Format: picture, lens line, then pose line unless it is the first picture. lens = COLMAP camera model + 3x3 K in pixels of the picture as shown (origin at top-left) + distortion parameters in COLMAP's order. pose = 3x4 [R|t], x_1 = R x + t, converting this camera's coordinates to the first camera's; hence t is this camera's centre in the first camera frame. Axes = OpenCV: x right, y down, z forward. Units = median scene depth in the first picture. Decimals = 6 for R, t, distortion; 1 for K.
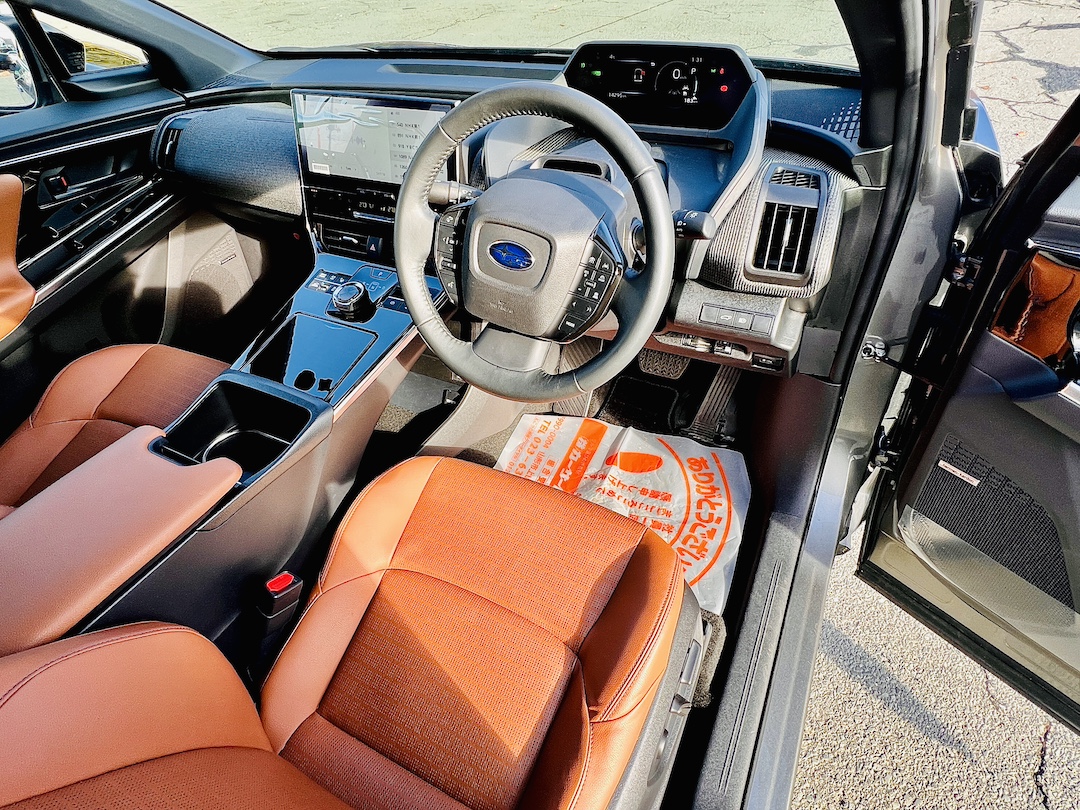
lens RADIAL K [[574.2, 0, 549.6], [0, 574.2, 404.5], [0, 0, 1]] dist [-0.006264, -0.002223]
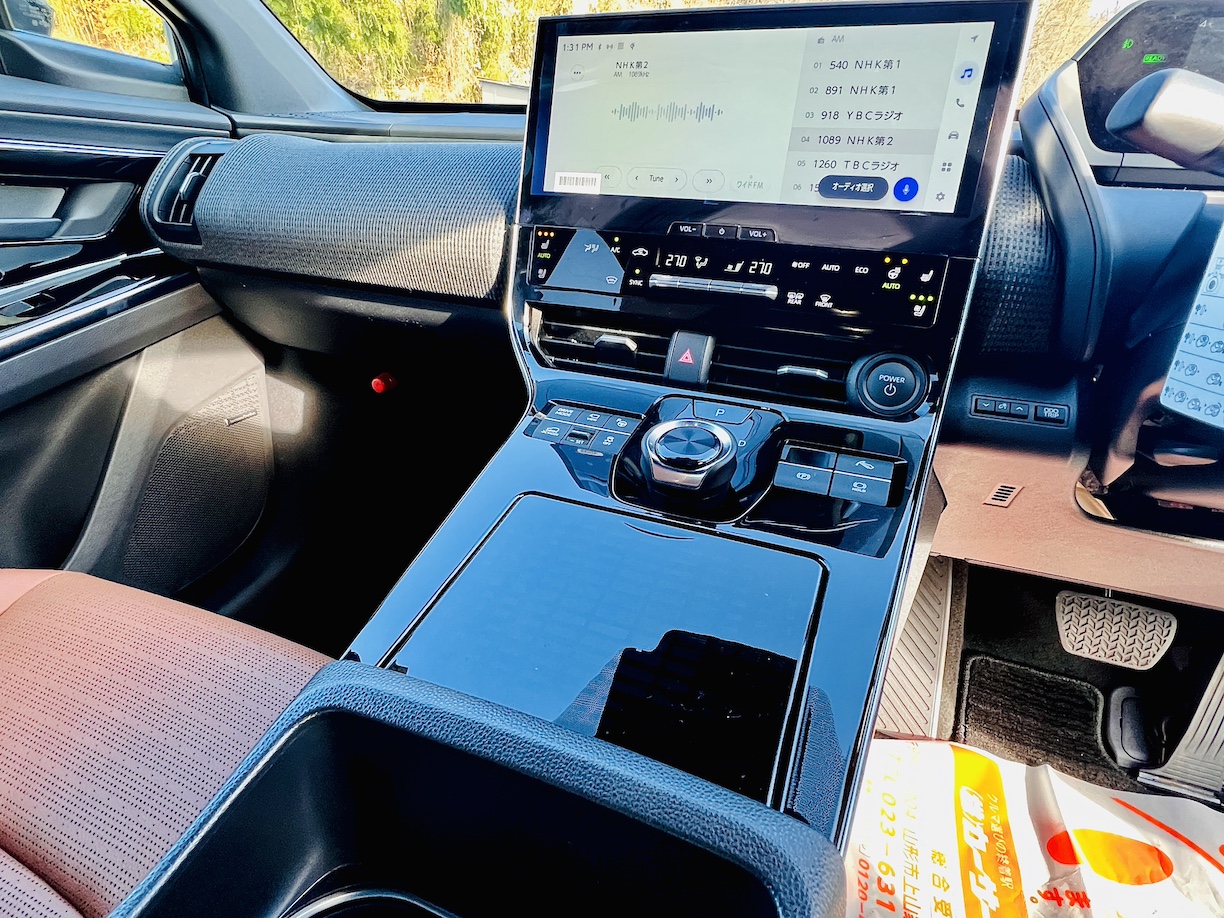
lens RADIAL K [[650.7, 0, 604.1], [0, 650.7, 470.0], [0, 0, 1]] dist [-0.006264, -0.002223]
pose [[0.993105, 0.045082, 0.108217, -0.378046], [-0.012711, 0.959066, -0.282896, -0.051803], [-0.116540, 0.279570, 0.953026, 0.519822]]
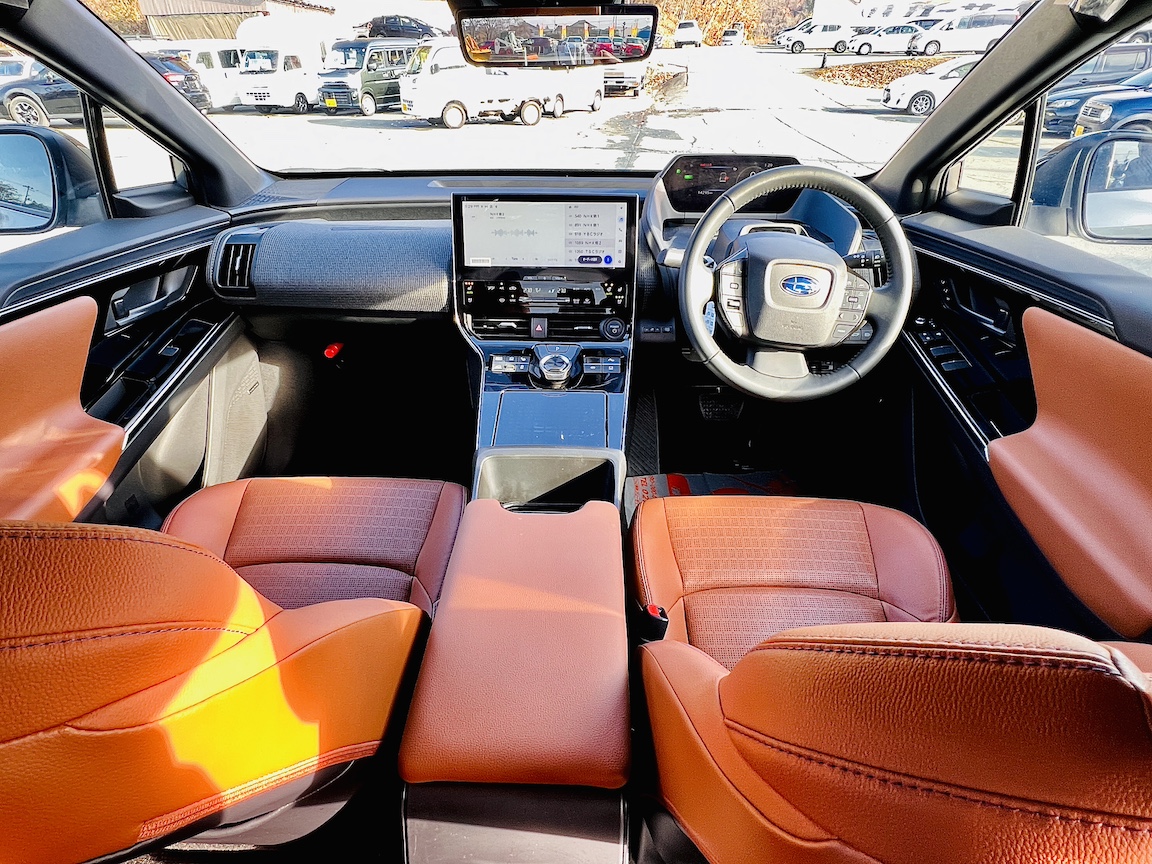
lens RADIAL K [[612.5, 0, 573.7], [0, 612.5, 433.7], [0, 0, 1]] dist [-0.006264, -0.002223]
pose [[0.897245, -0.173557, 0.405991, -0.677001], [0.247622, 0.959086, -0.137248, 0.079180], [-0.365560, 0.223678, 0.903512, -0.007901]]
